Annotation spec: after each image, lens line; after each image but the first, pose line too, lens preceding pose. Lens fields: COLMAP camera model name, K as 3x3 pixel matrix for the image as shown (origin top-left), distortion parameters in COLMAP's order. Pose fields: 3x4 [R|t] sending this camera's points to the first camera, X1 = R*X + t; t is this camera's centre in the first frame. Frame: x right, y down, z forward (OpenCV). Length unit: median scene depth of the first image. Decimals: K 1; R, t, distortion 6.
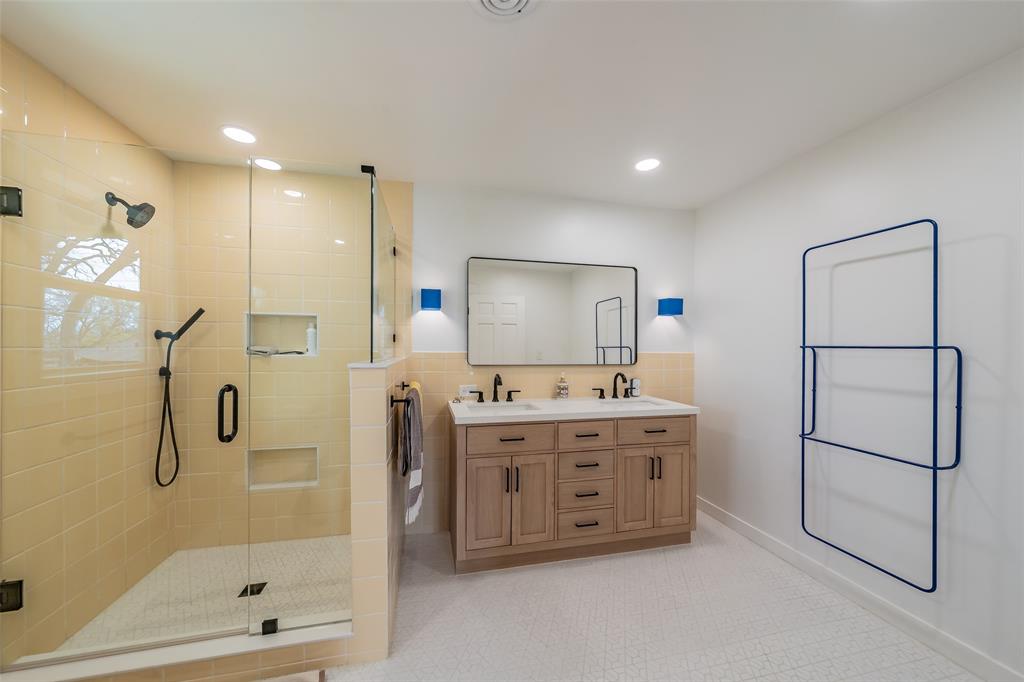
lens RADIAL K [[363.0, 0, 498.6], [0, 363.0, 346.5], [0, 0, 1]] dist [0.001647, -0.000983]
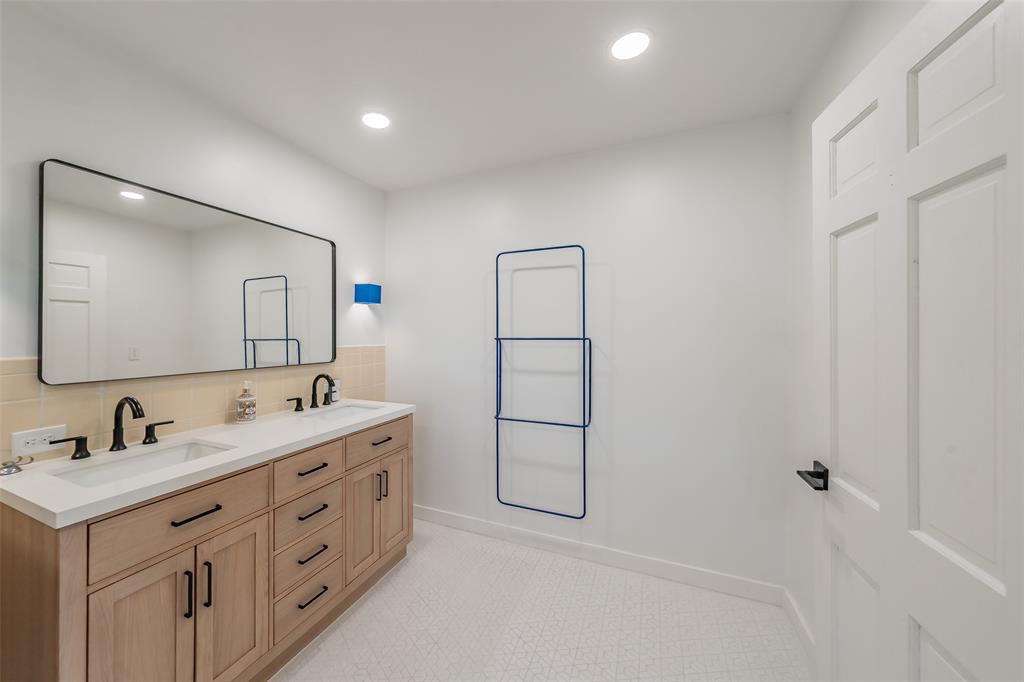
lens RADIAL K [[394.8, 0, 470.0], [0, 394.8, 330.3], [0, 0, 1]] dist [-0.003524, 0.000123]
pose [[0.610037, 0.002979, 0.792367, -0.170117], [0.007511, 0.999926, -0.009542, -0.012751], [-0.792337, 0.011772, 0.609970, 0.287868]]
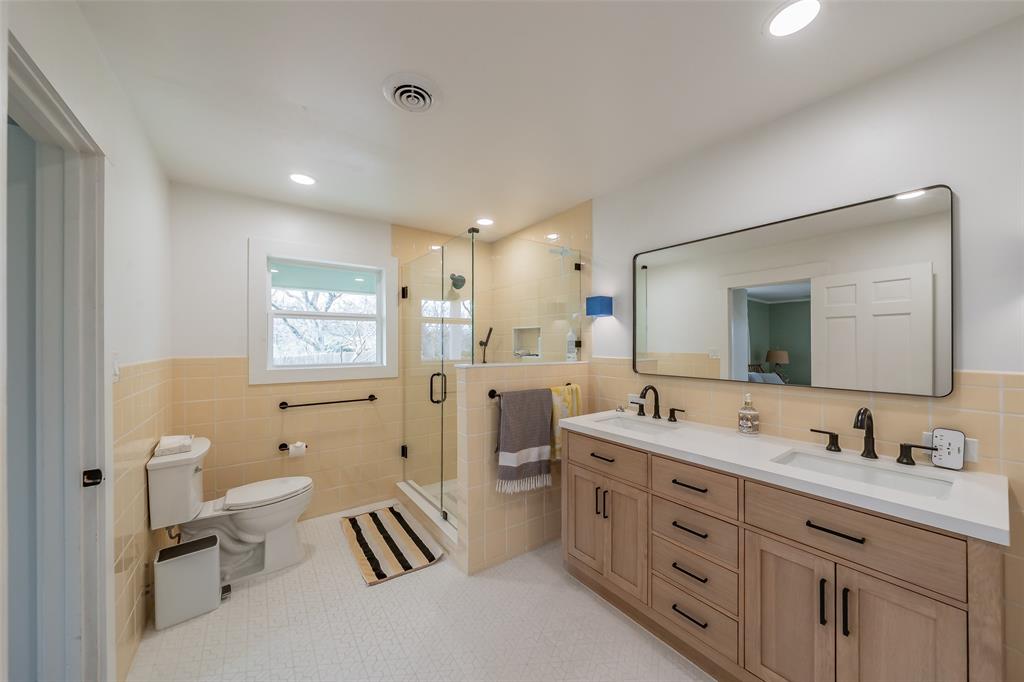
lens RADIAL K [[363.0, 0, 525.7], [0, 363.0, 341.2], [0, 0, 1]] dist [0.001647, -0.000983]
pose [[0.414180, -0.009748, -0.910143, 0.727621], [-0.000313, 0.999941, -0.010852, -0.021839], [0.910195, 0.004779, 0.414153, 0.420554]]
